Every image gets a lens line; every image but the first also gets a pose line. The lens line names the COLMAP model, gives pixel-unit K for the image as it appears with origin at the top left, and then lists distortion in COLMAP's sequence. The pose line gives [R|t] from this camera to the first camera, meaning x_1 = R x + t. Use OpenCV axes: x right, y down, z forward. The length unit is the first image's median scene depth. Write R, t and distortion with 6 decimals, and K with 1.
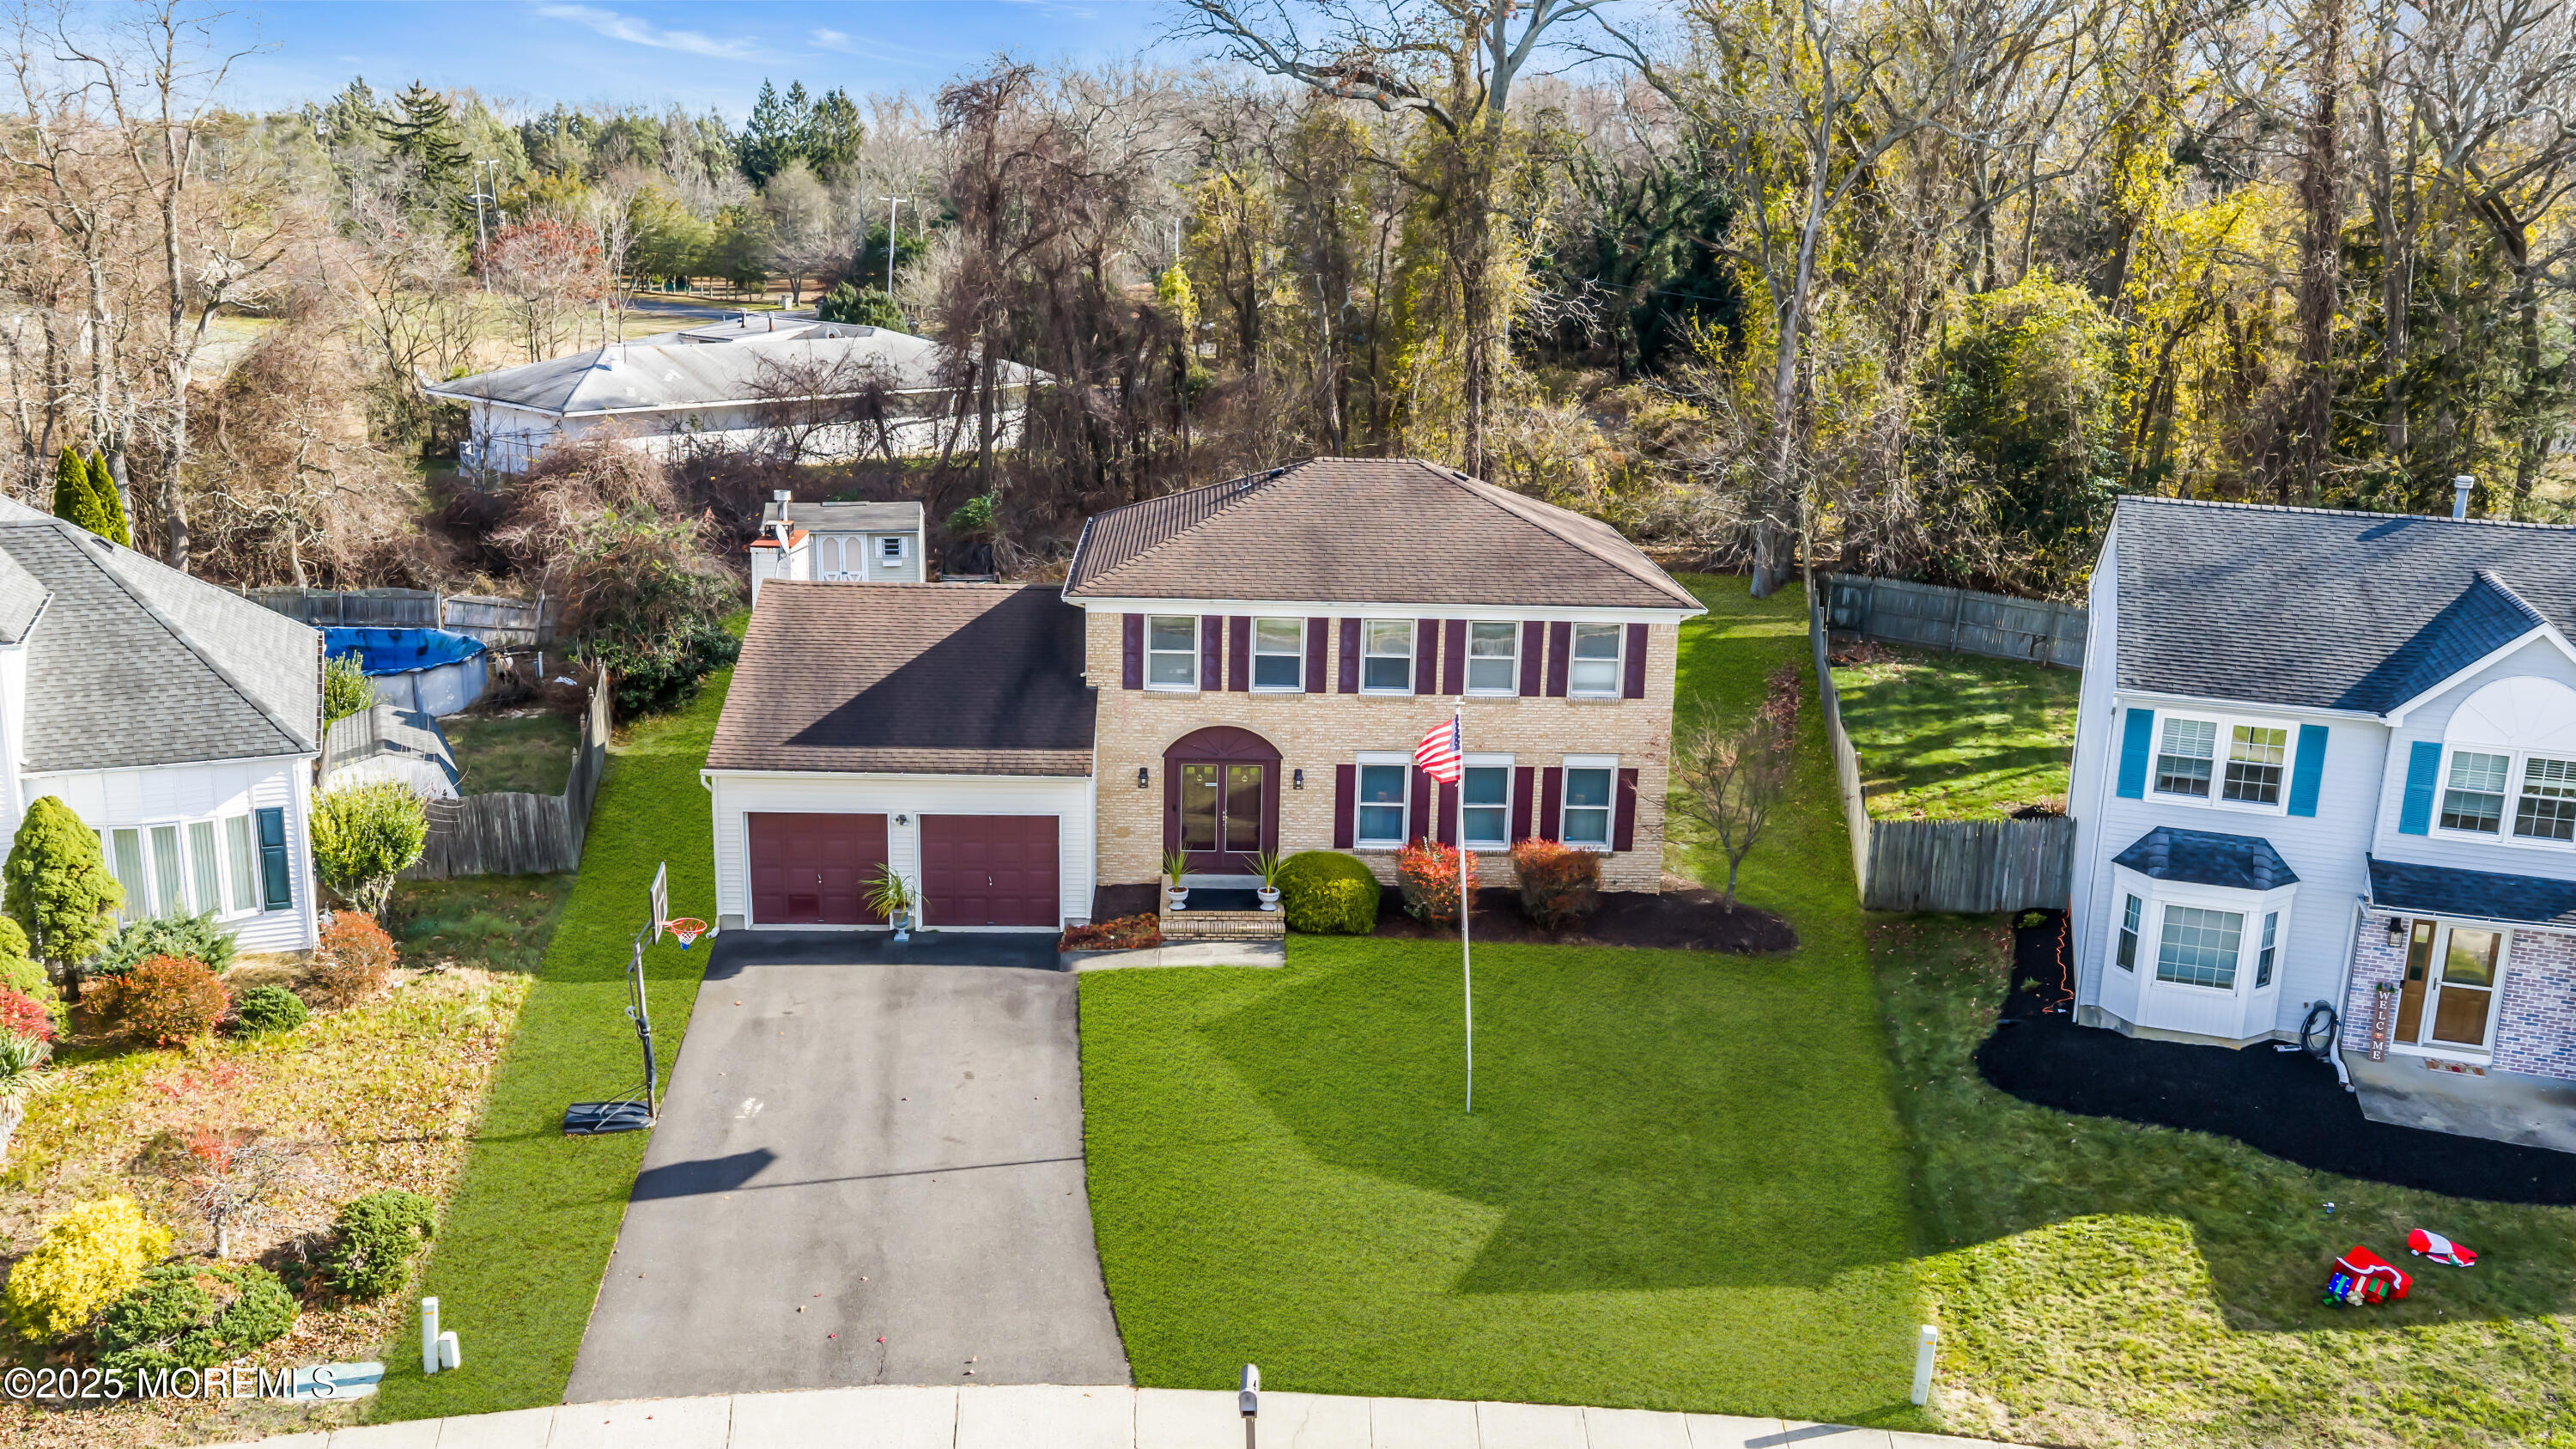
lens RADIAL K [[2127.0, 0, 1299.5], [0, 2127.0, 714.9], [0, 0, 1]] dist [0.039281, -0.076337]
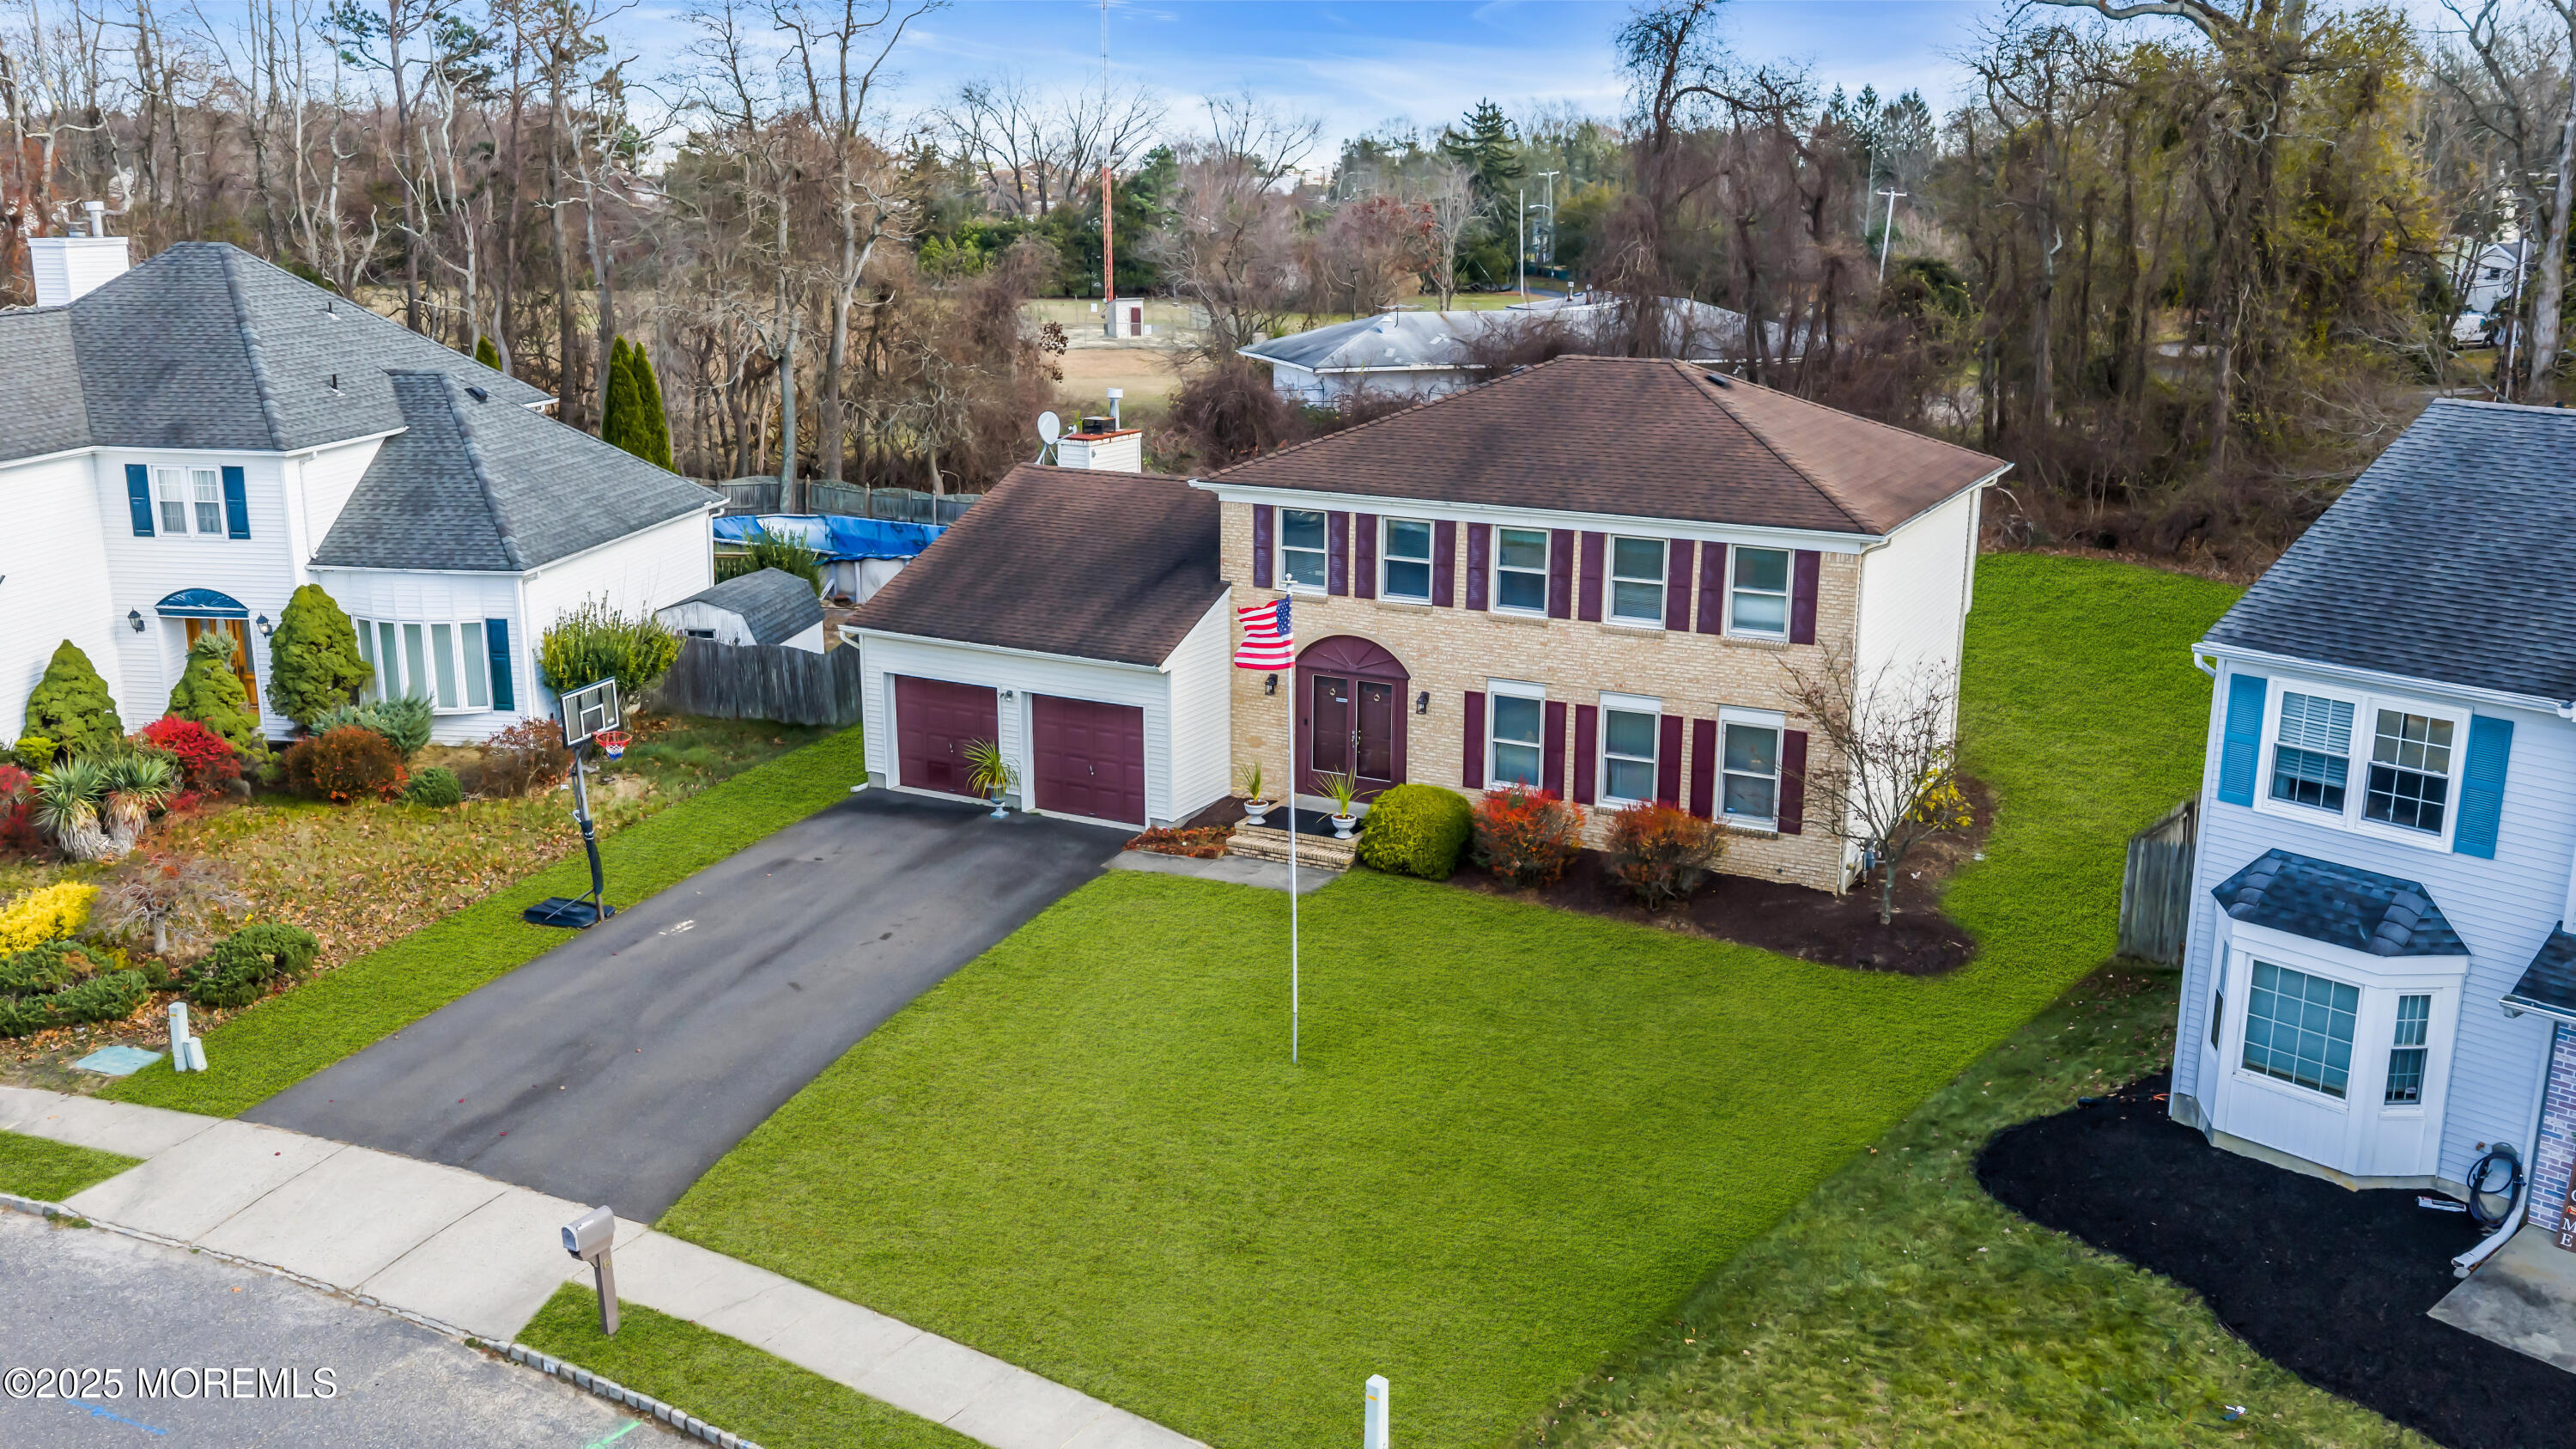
lens RADIAL K [[2134.8, 0, 1298.4], [0, 2134.8, 734.9], [0, 0, 1]] dist [0.031680, -0.005509]
pose [[0.857693, 0.104958, -0.503336, 0.436078], [-0.108358, 0.993855, 0.022600, 0.031099], [0.502615, 0.035157, 0.863795, 0.217270]]
